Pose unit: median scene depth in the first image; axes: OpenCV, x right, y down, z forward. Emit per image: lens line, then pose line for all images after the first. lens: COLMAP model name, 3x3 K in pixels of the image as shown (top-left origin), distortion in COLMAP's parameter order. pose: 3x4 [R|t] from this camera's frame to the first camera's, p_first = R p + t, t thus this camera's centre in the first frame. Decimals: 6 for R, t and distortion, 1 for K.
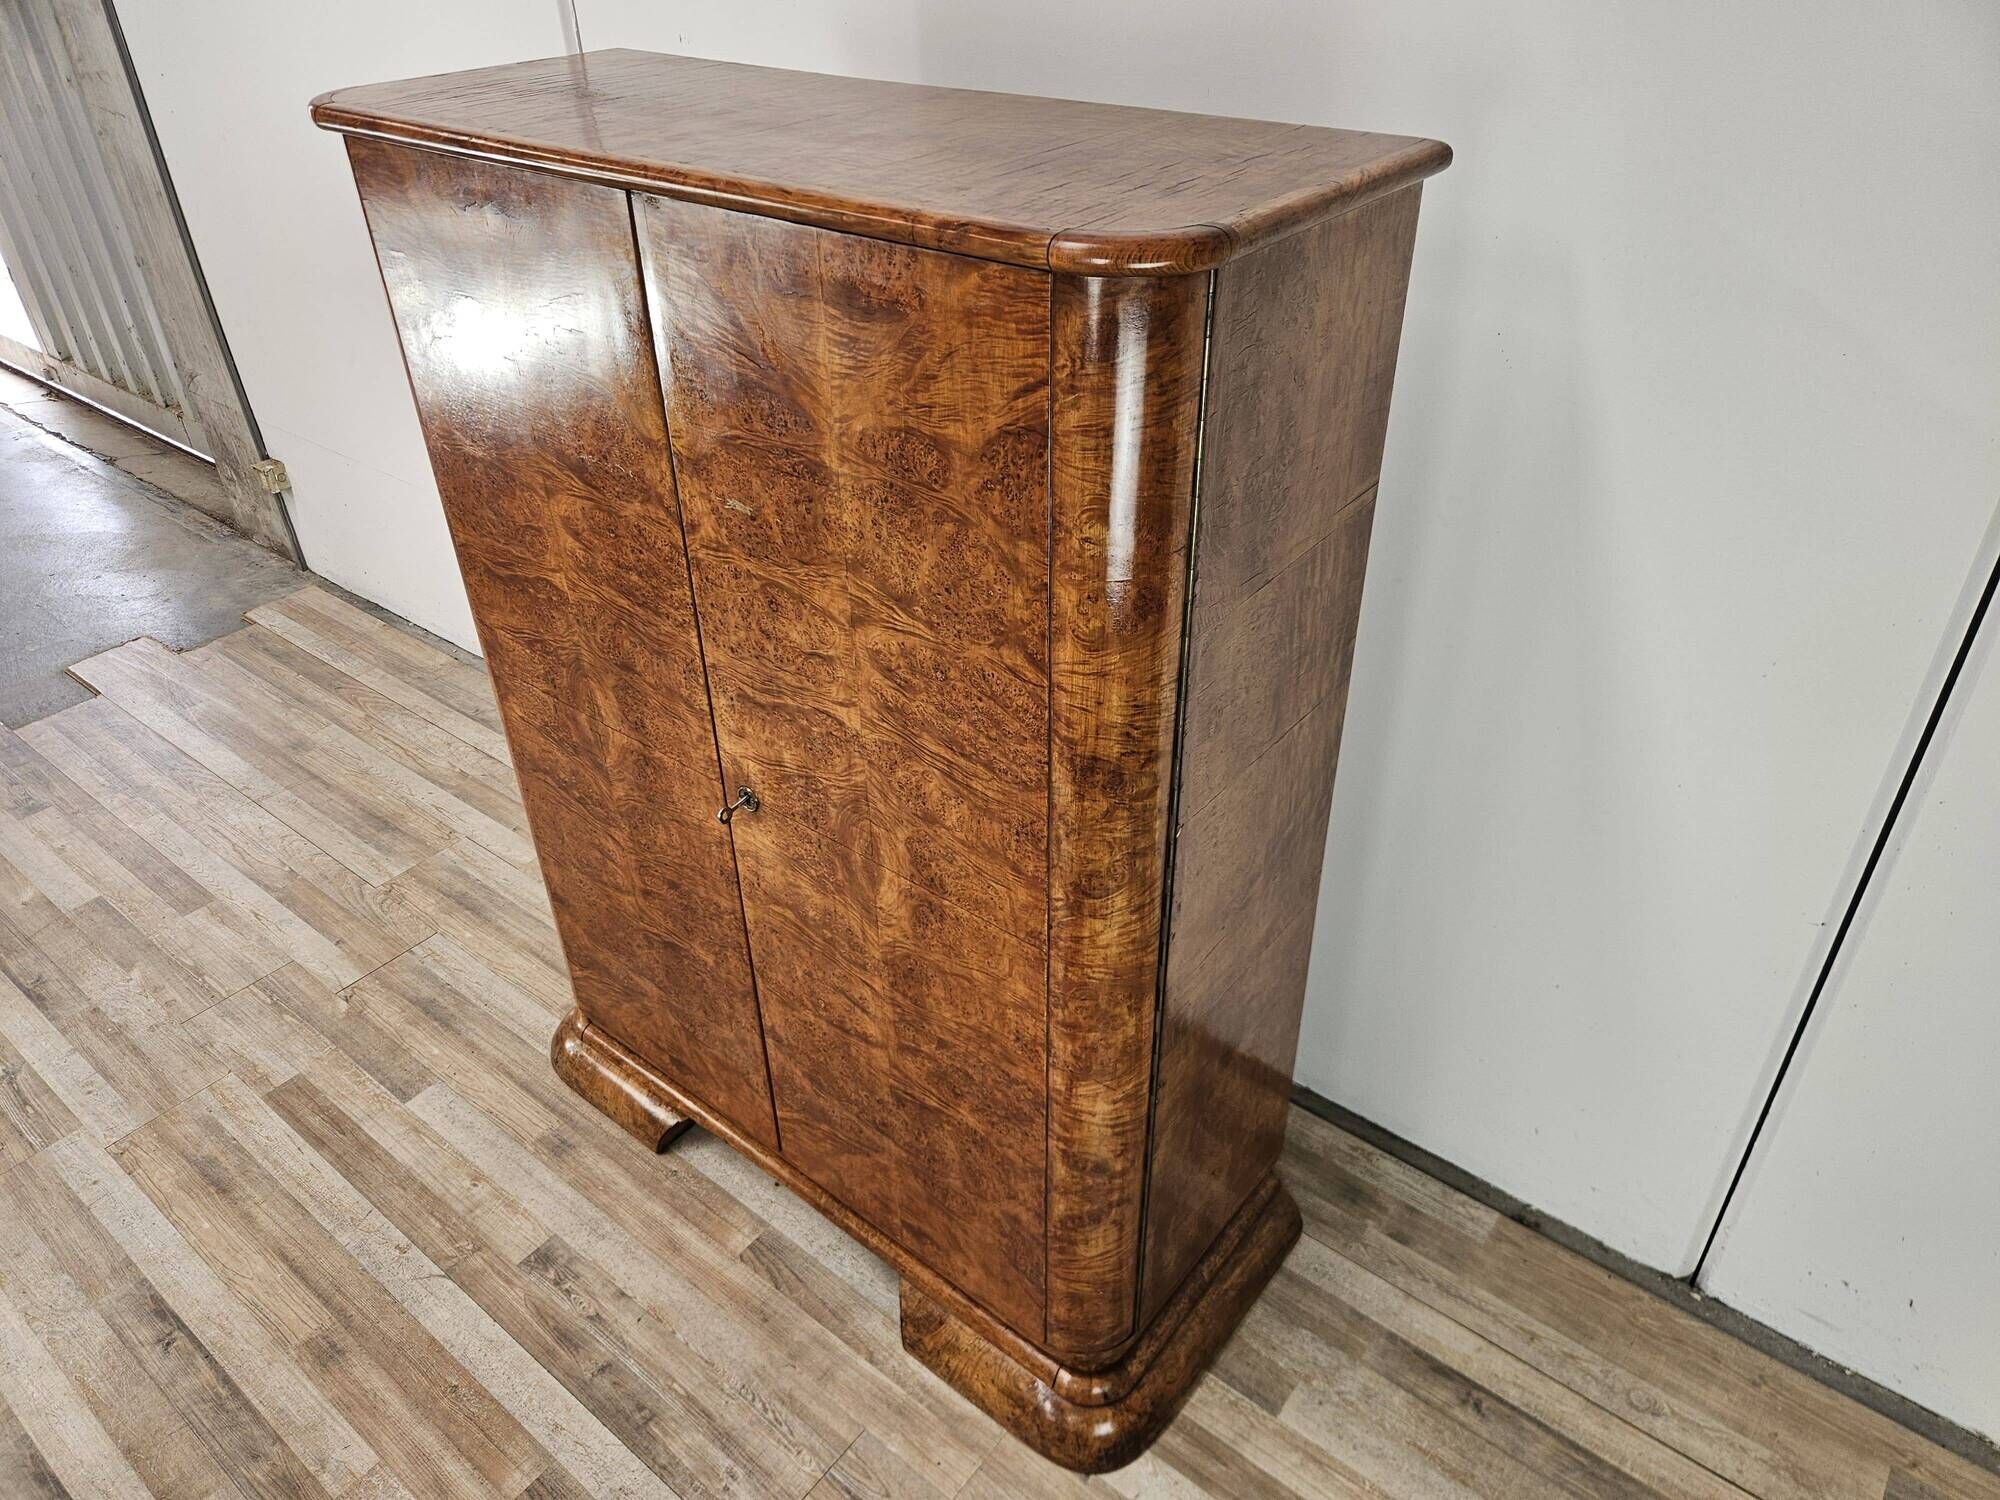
lens RADIAL K [[1385.6, 0, 989.0], [0, 1385.6, 763.2], [0, 0, 1]] dist [0.048260, -0.052816]
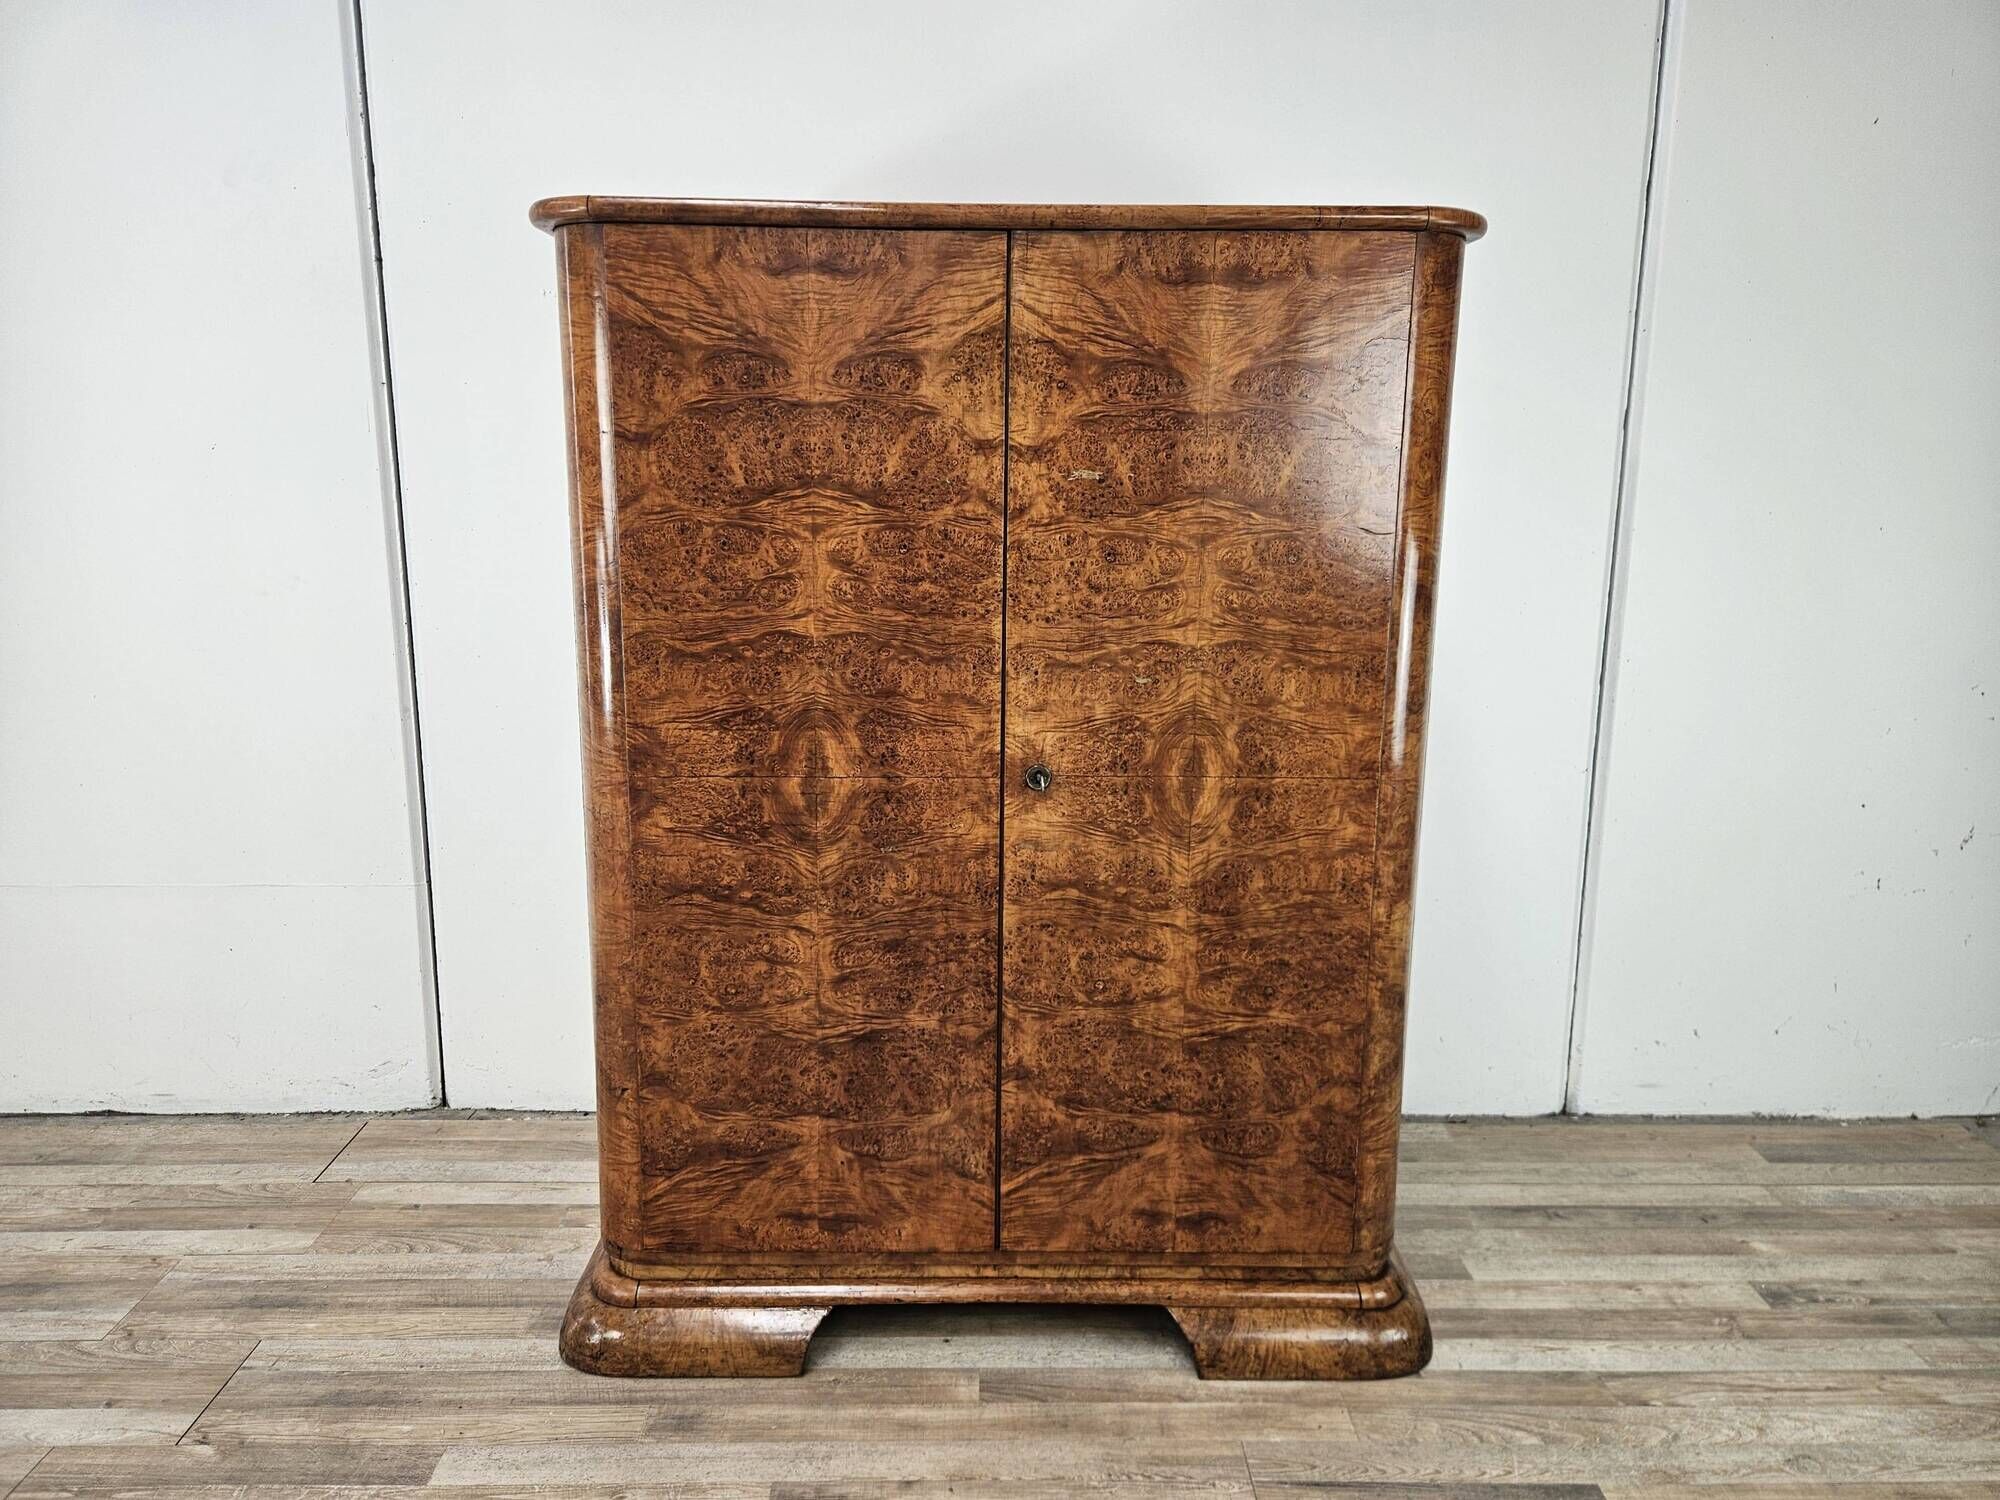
lens RADIAL K [[1385.6, 0, 1004.1], [0, 1385.6, 731.5], [0, 0, 1]] dist [0.048260, -0.052816]
pose [[0.765698, -0.091938, 0.636596, -0.915205], [0.343431, 0.895278, -0.283781, 0.303033], [-0.543841, 0.435917, 0.717087, 0.222871]]
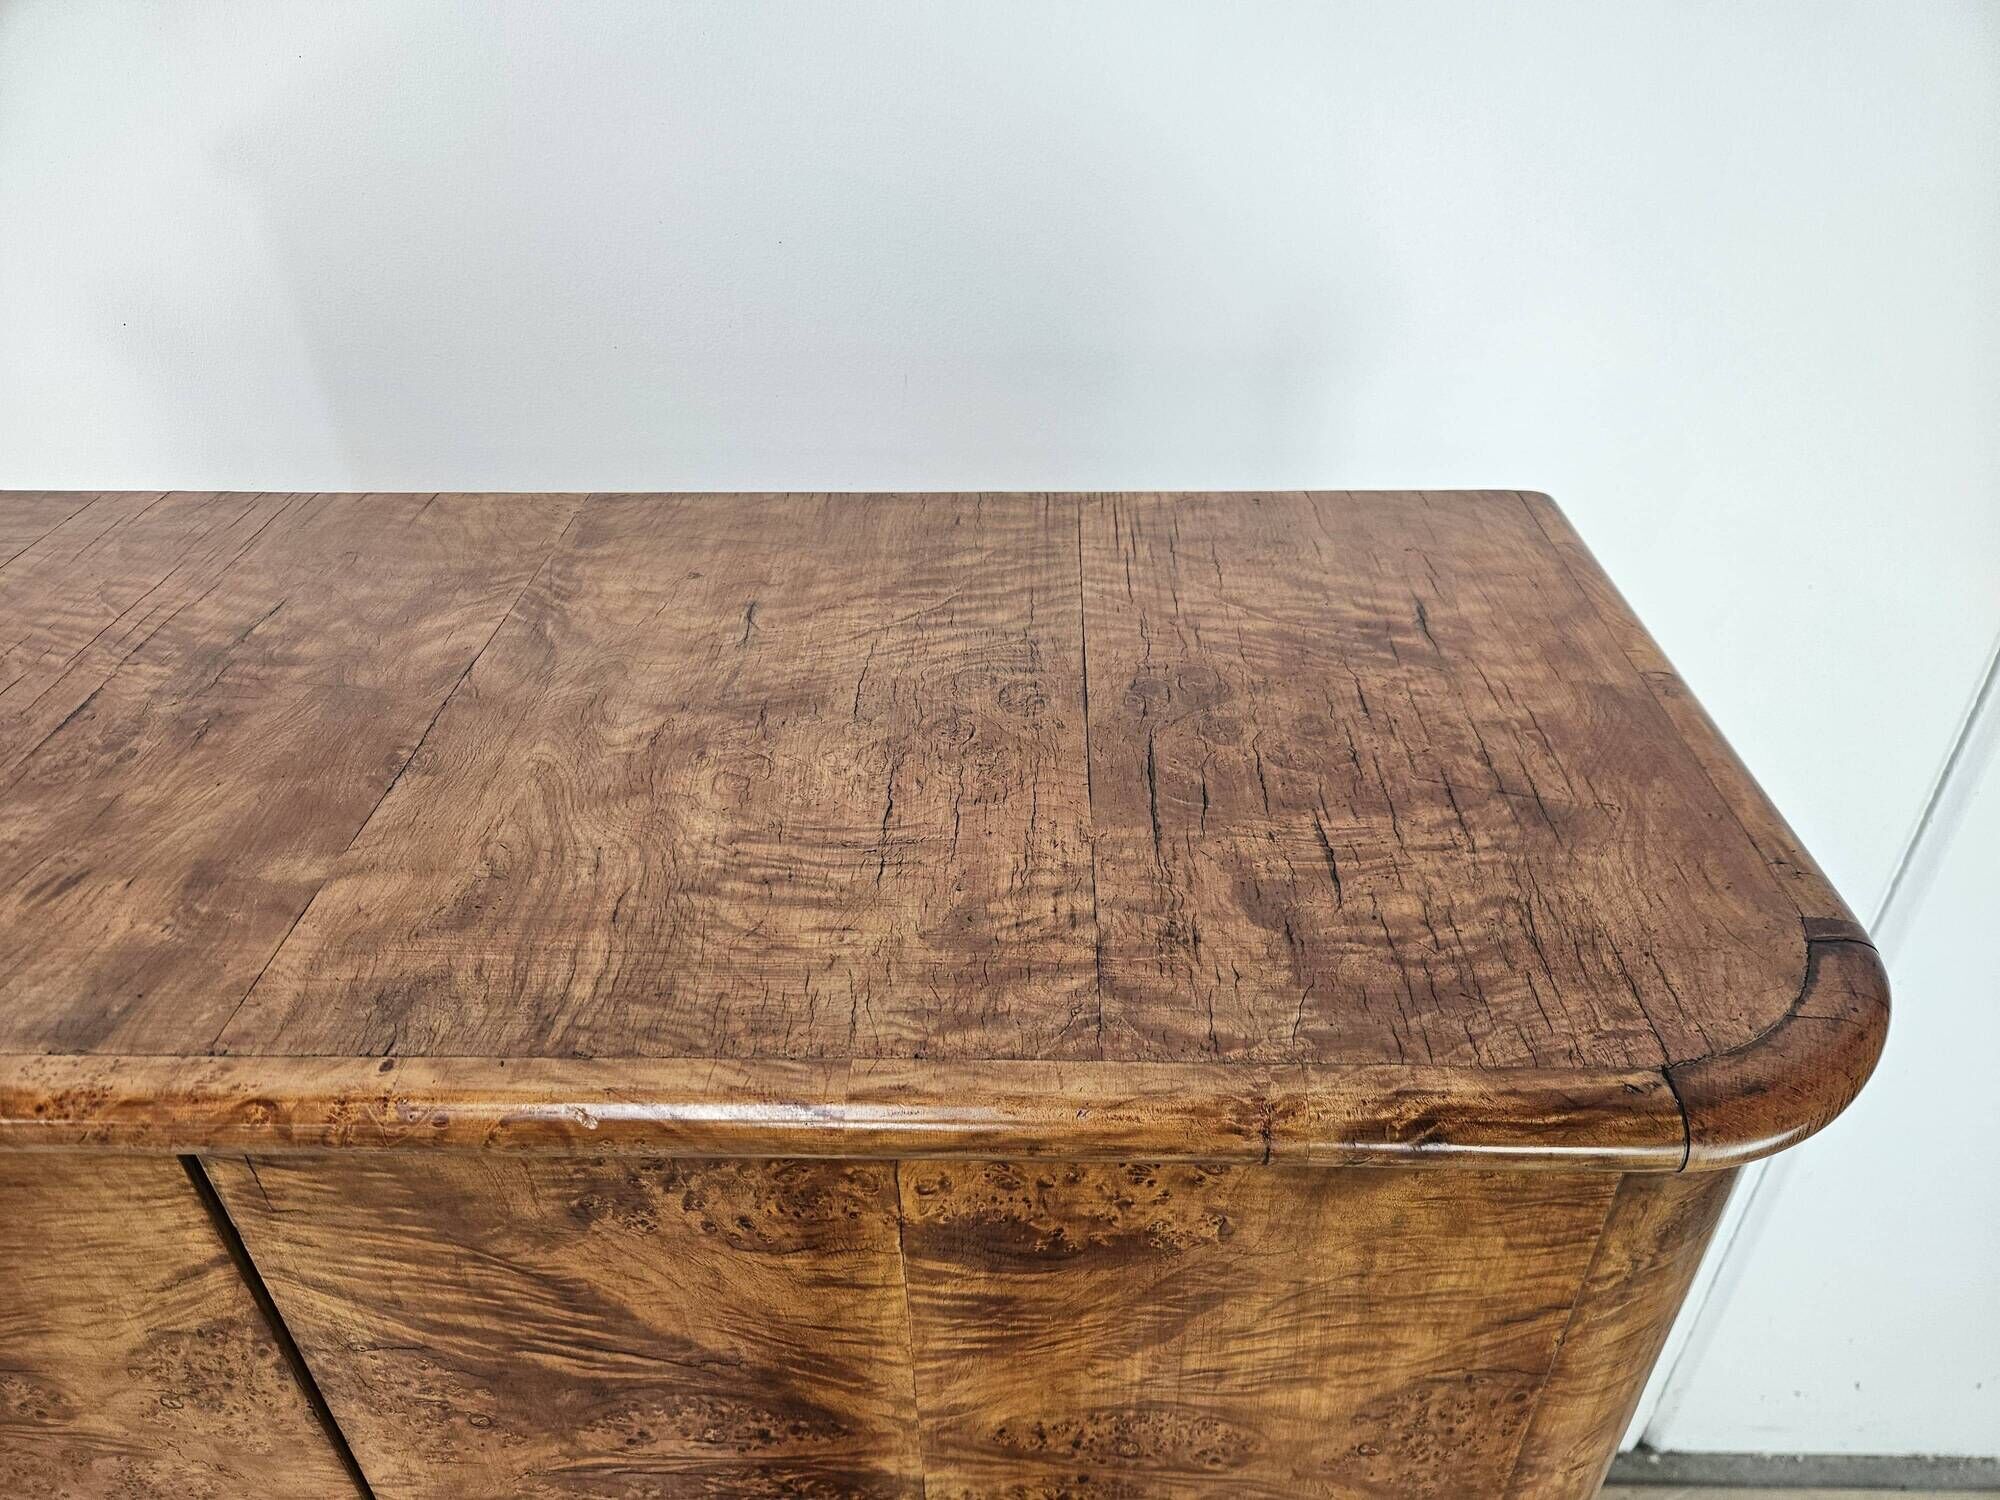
lens RADIAL K [[1385.6, 0, 1013.3], [0, 1385.6, 756.0], [0, 0, 1]] dist [0.048260, -0.052816]
pose [[0.795888, -0.339061, 0.501597, -0.188832], [0.339216, 0.935956, 0.094436, -0.373735], [-0.501493, 0.094989, 0.859931, 0.451646]]
